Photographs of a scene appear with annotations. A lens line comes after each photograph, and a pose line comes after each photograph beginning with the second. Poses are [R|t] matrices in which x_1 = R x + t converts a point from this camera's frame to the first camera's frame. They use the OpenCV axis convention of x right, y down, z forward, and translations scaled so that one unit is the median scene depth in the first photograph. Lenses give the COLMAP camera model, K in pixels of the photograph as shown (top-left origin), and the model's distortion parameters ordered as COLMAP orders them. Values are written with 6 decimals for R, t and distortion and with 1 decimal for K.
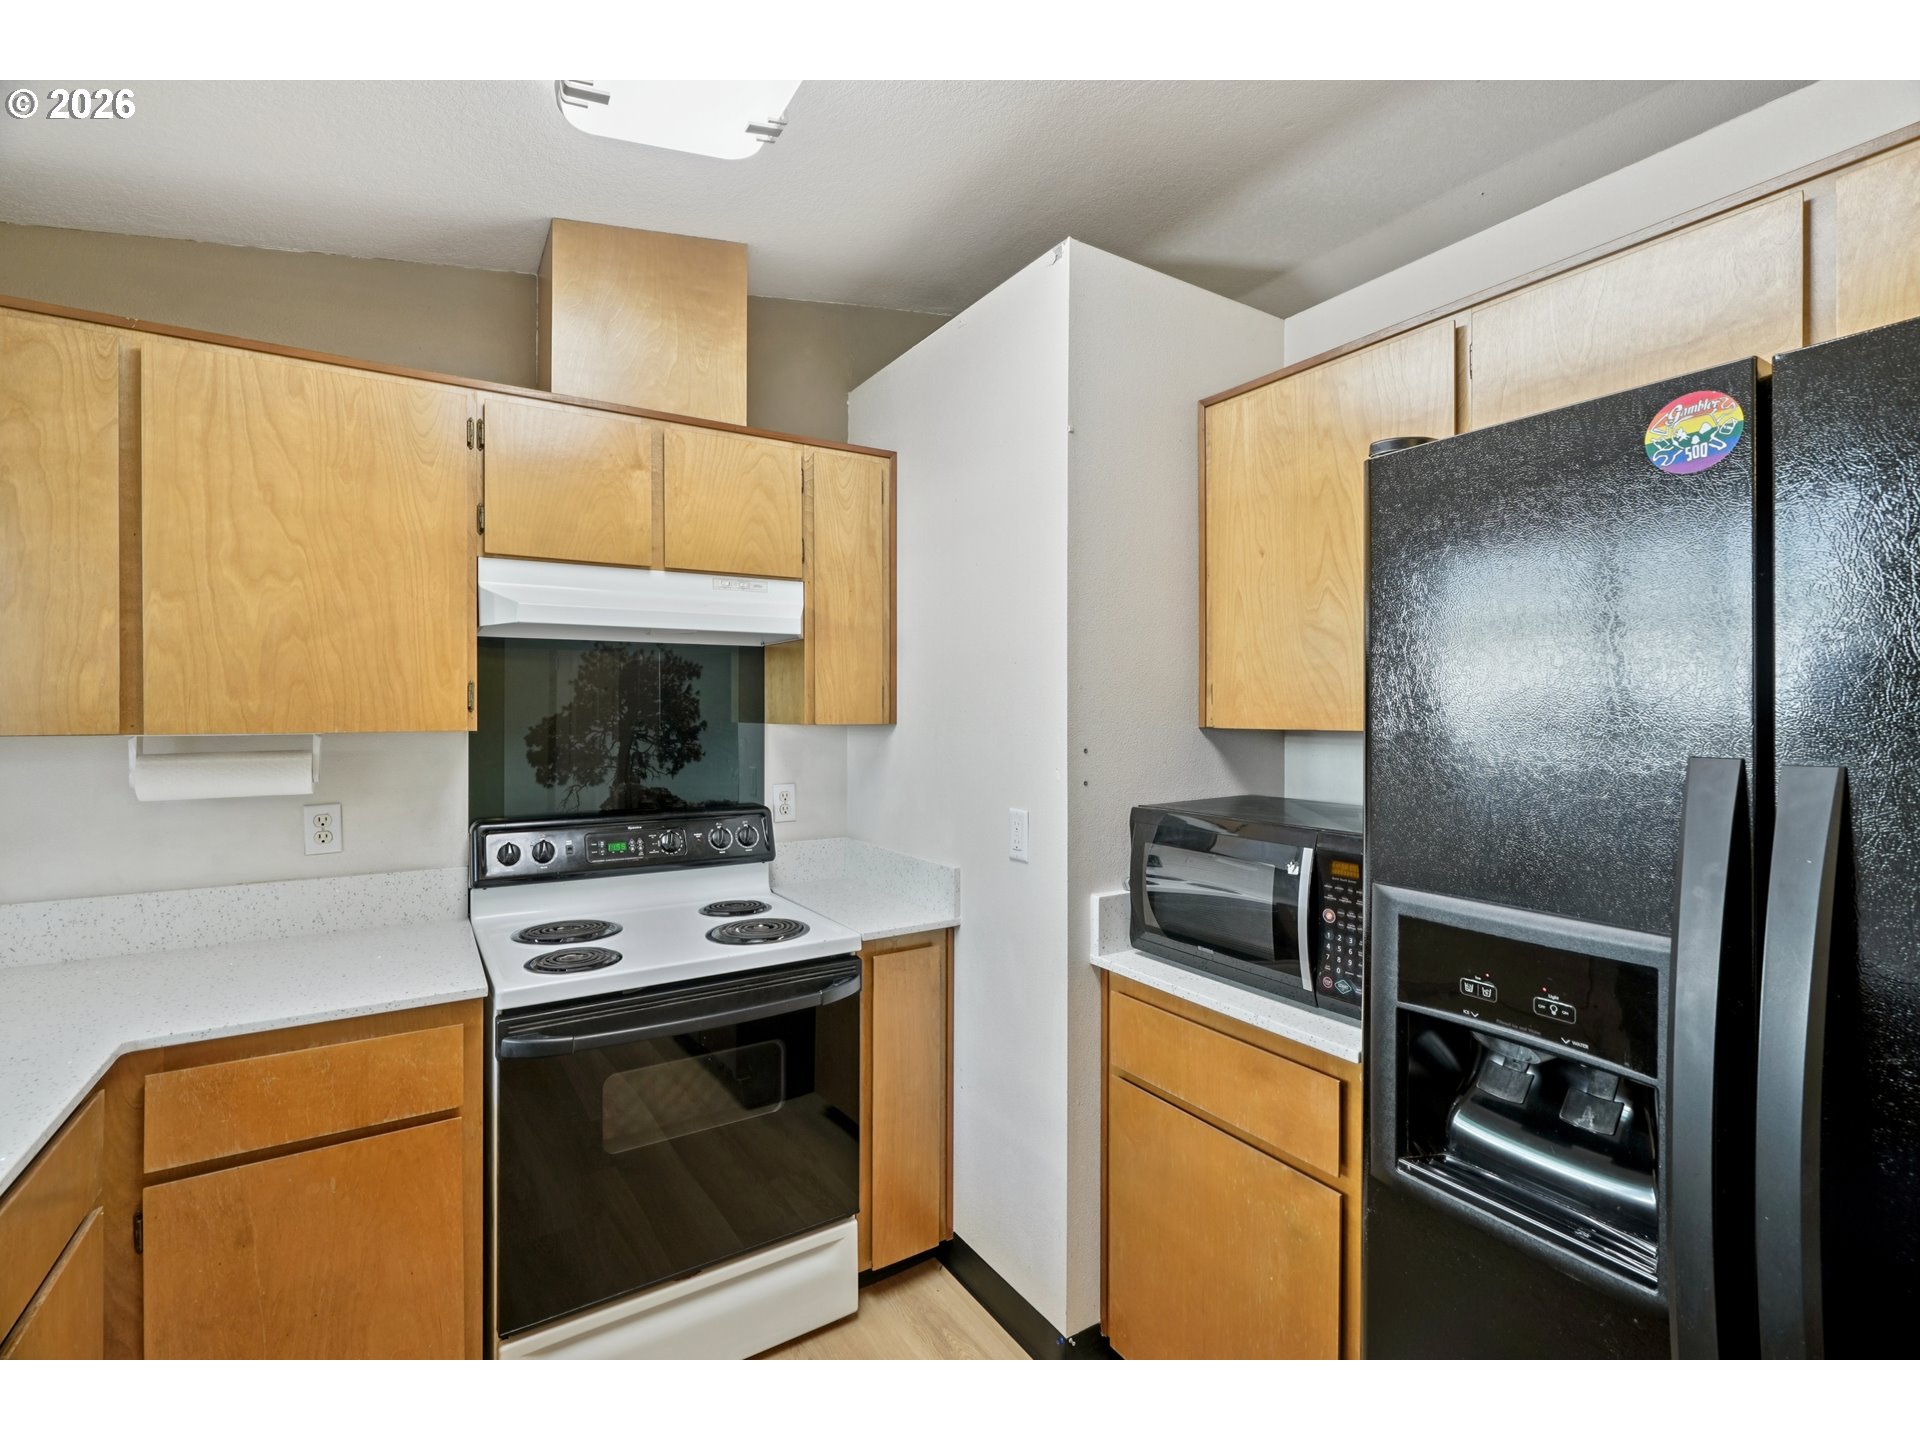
lens RADIAL K [[862.9, 0, 957.9], [0, 862.9, 709.0], [0, 0, 1]] dist [-0.014550, 0.006139]
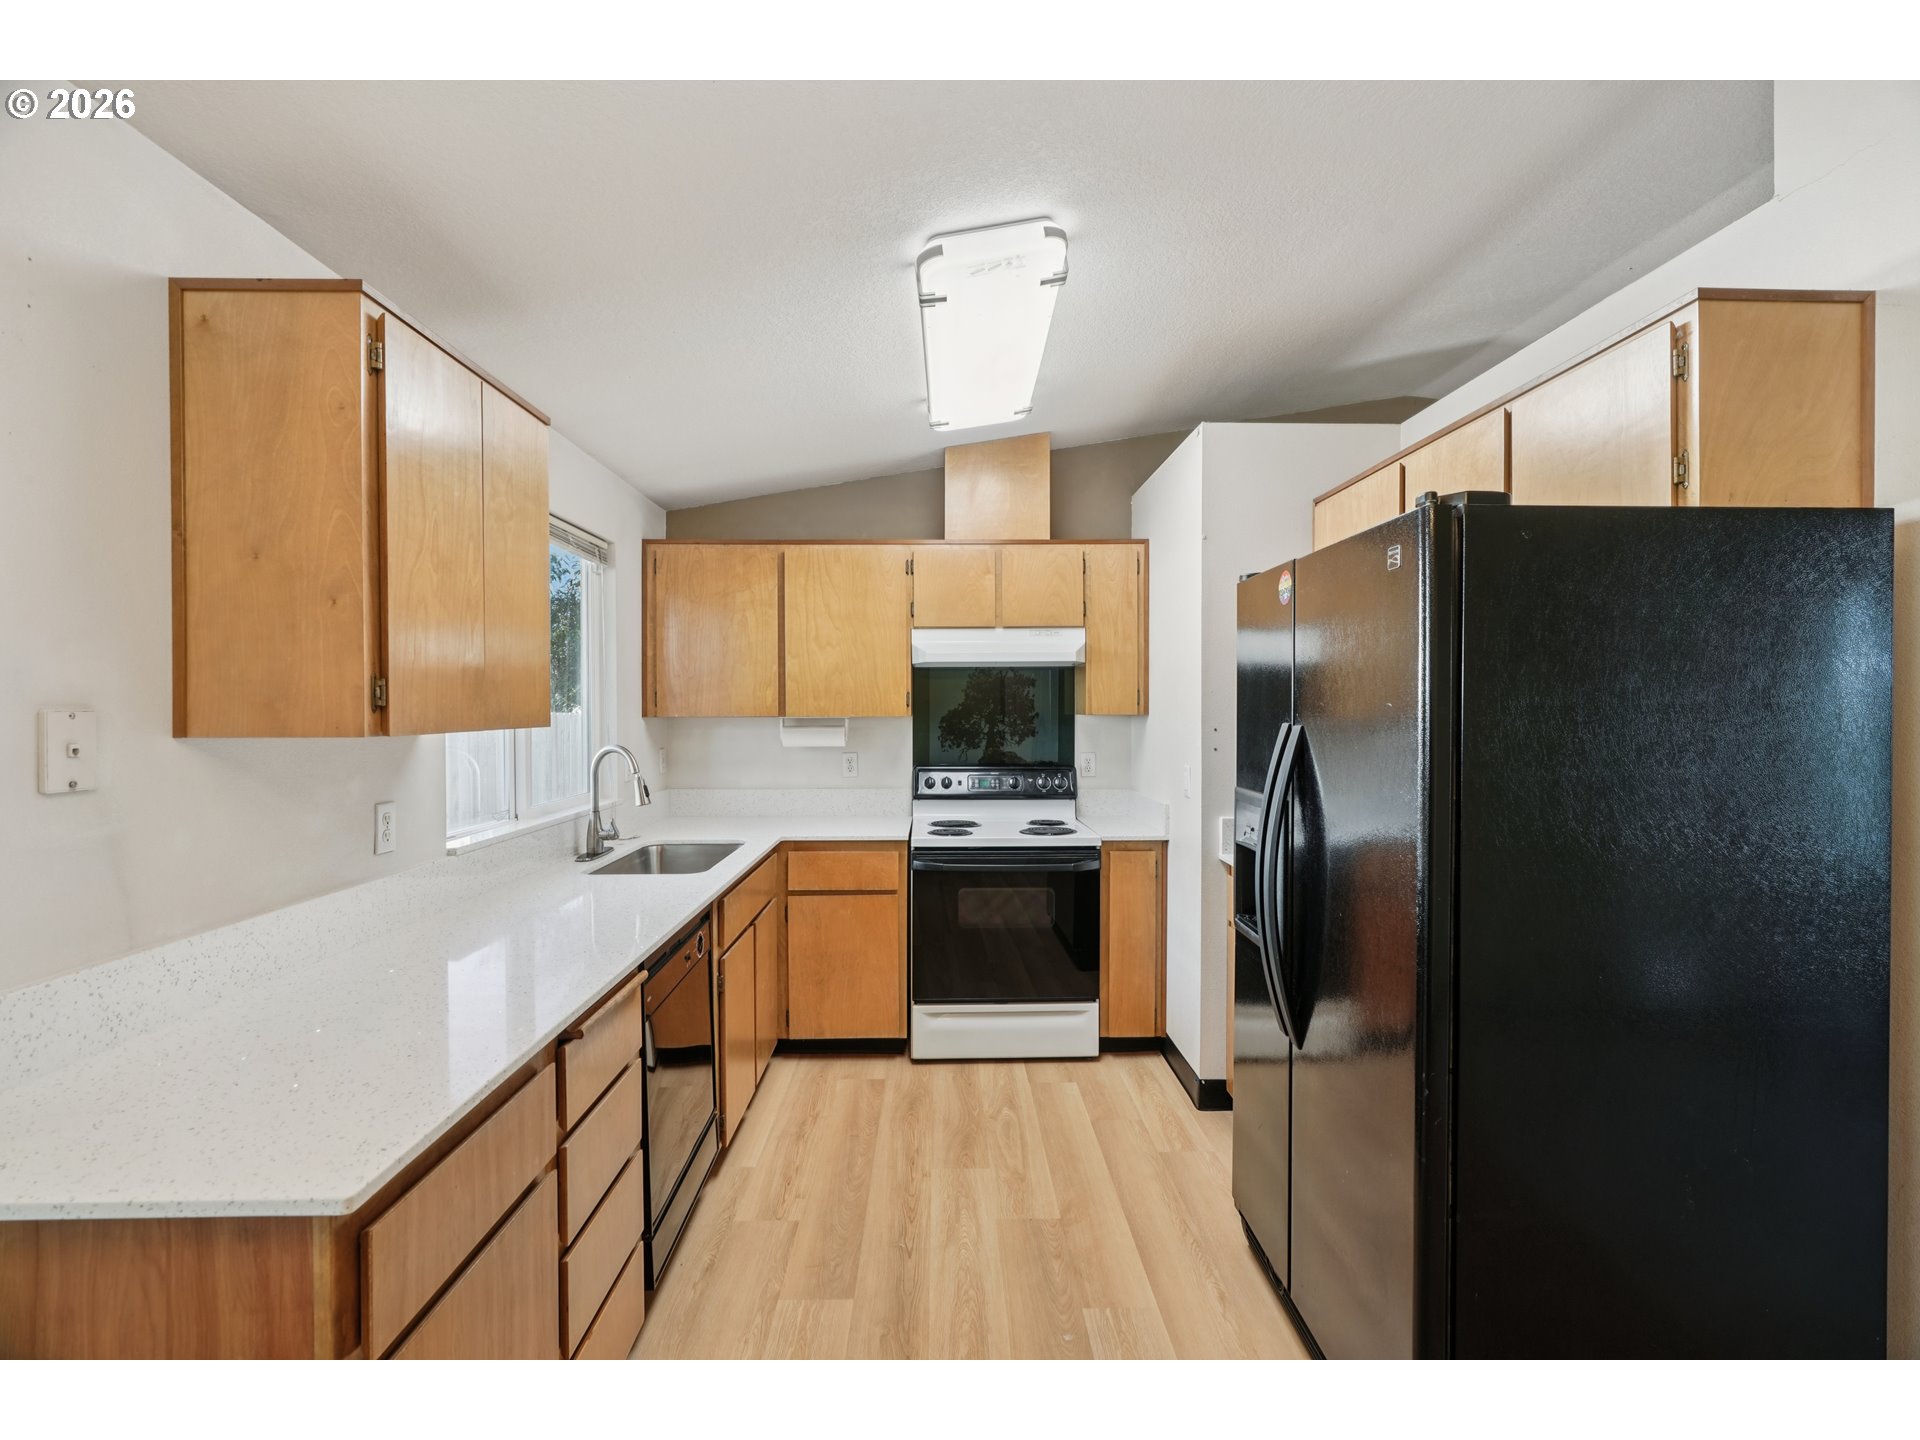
lens RADIAL K [[862.9, 0, 950.9], [0, 862.9, 714.3], [0, 0, 1]] dist [-0.014550, 0.006139]
pose [[0.853173, 0.002439, -0.521622, 0.525332], [0.001817, 0.999969, 0.007648, 0.004905], [0.521624, -0.007473, 0.853143, -0.613678]]
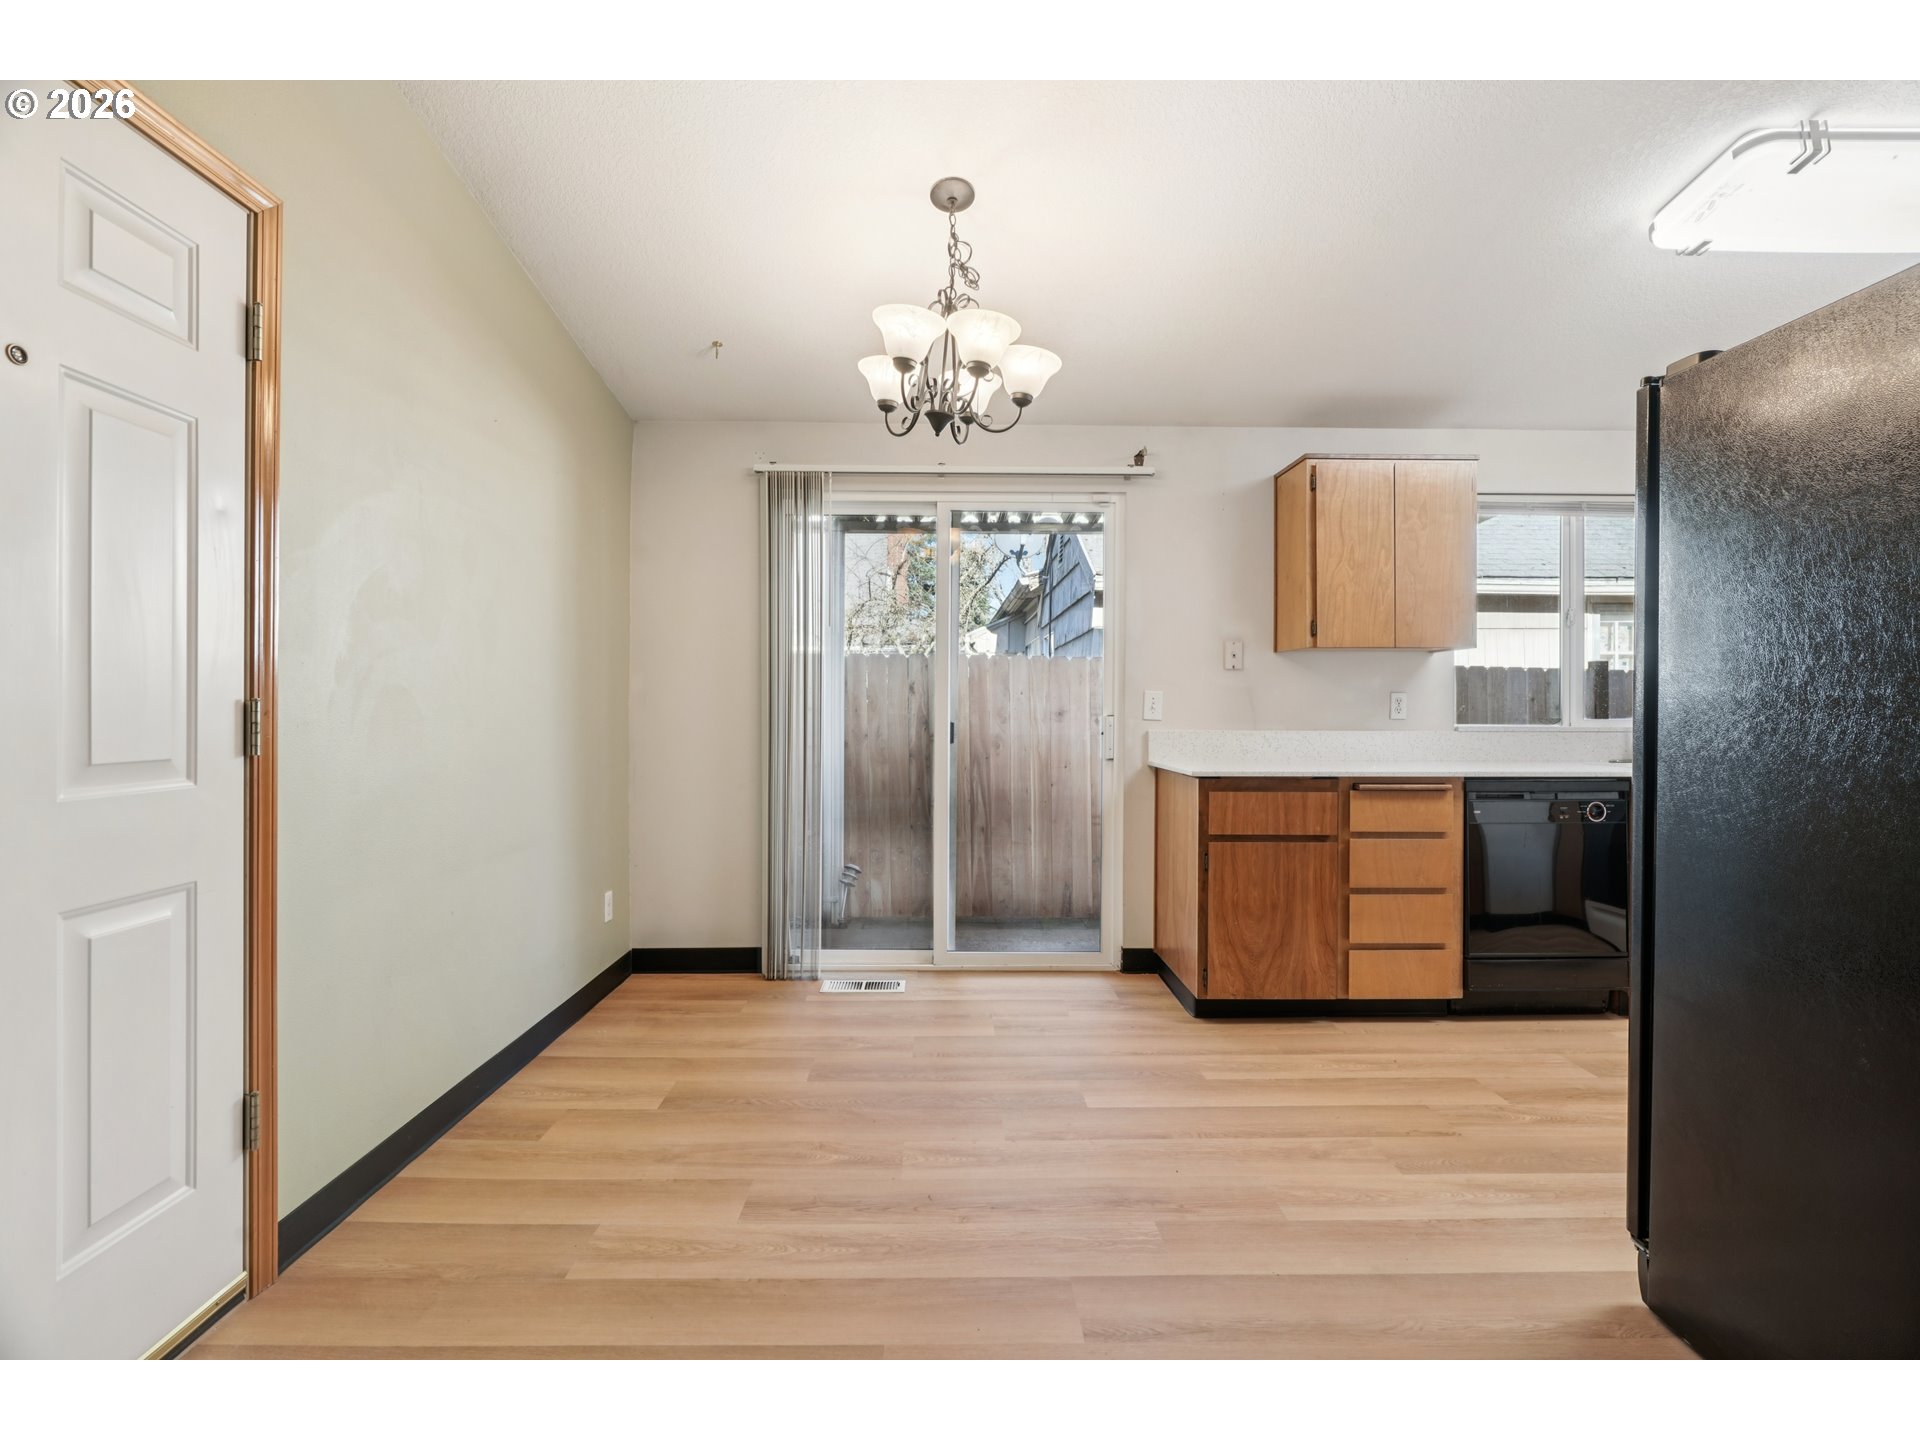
lens RADIAL K [[862.9, 0, 960.4], [0, 862.9, 713.8], [0, 0, 1]] dist [-0.014550, 0.006139]
pose [[-0.517703, 0.003664, -0.855552, 1.531221], [-0.004201, 0.999968, 0.006825, 0.150895], [0.855550, 0.007127, -0.517671, 0.041444]]
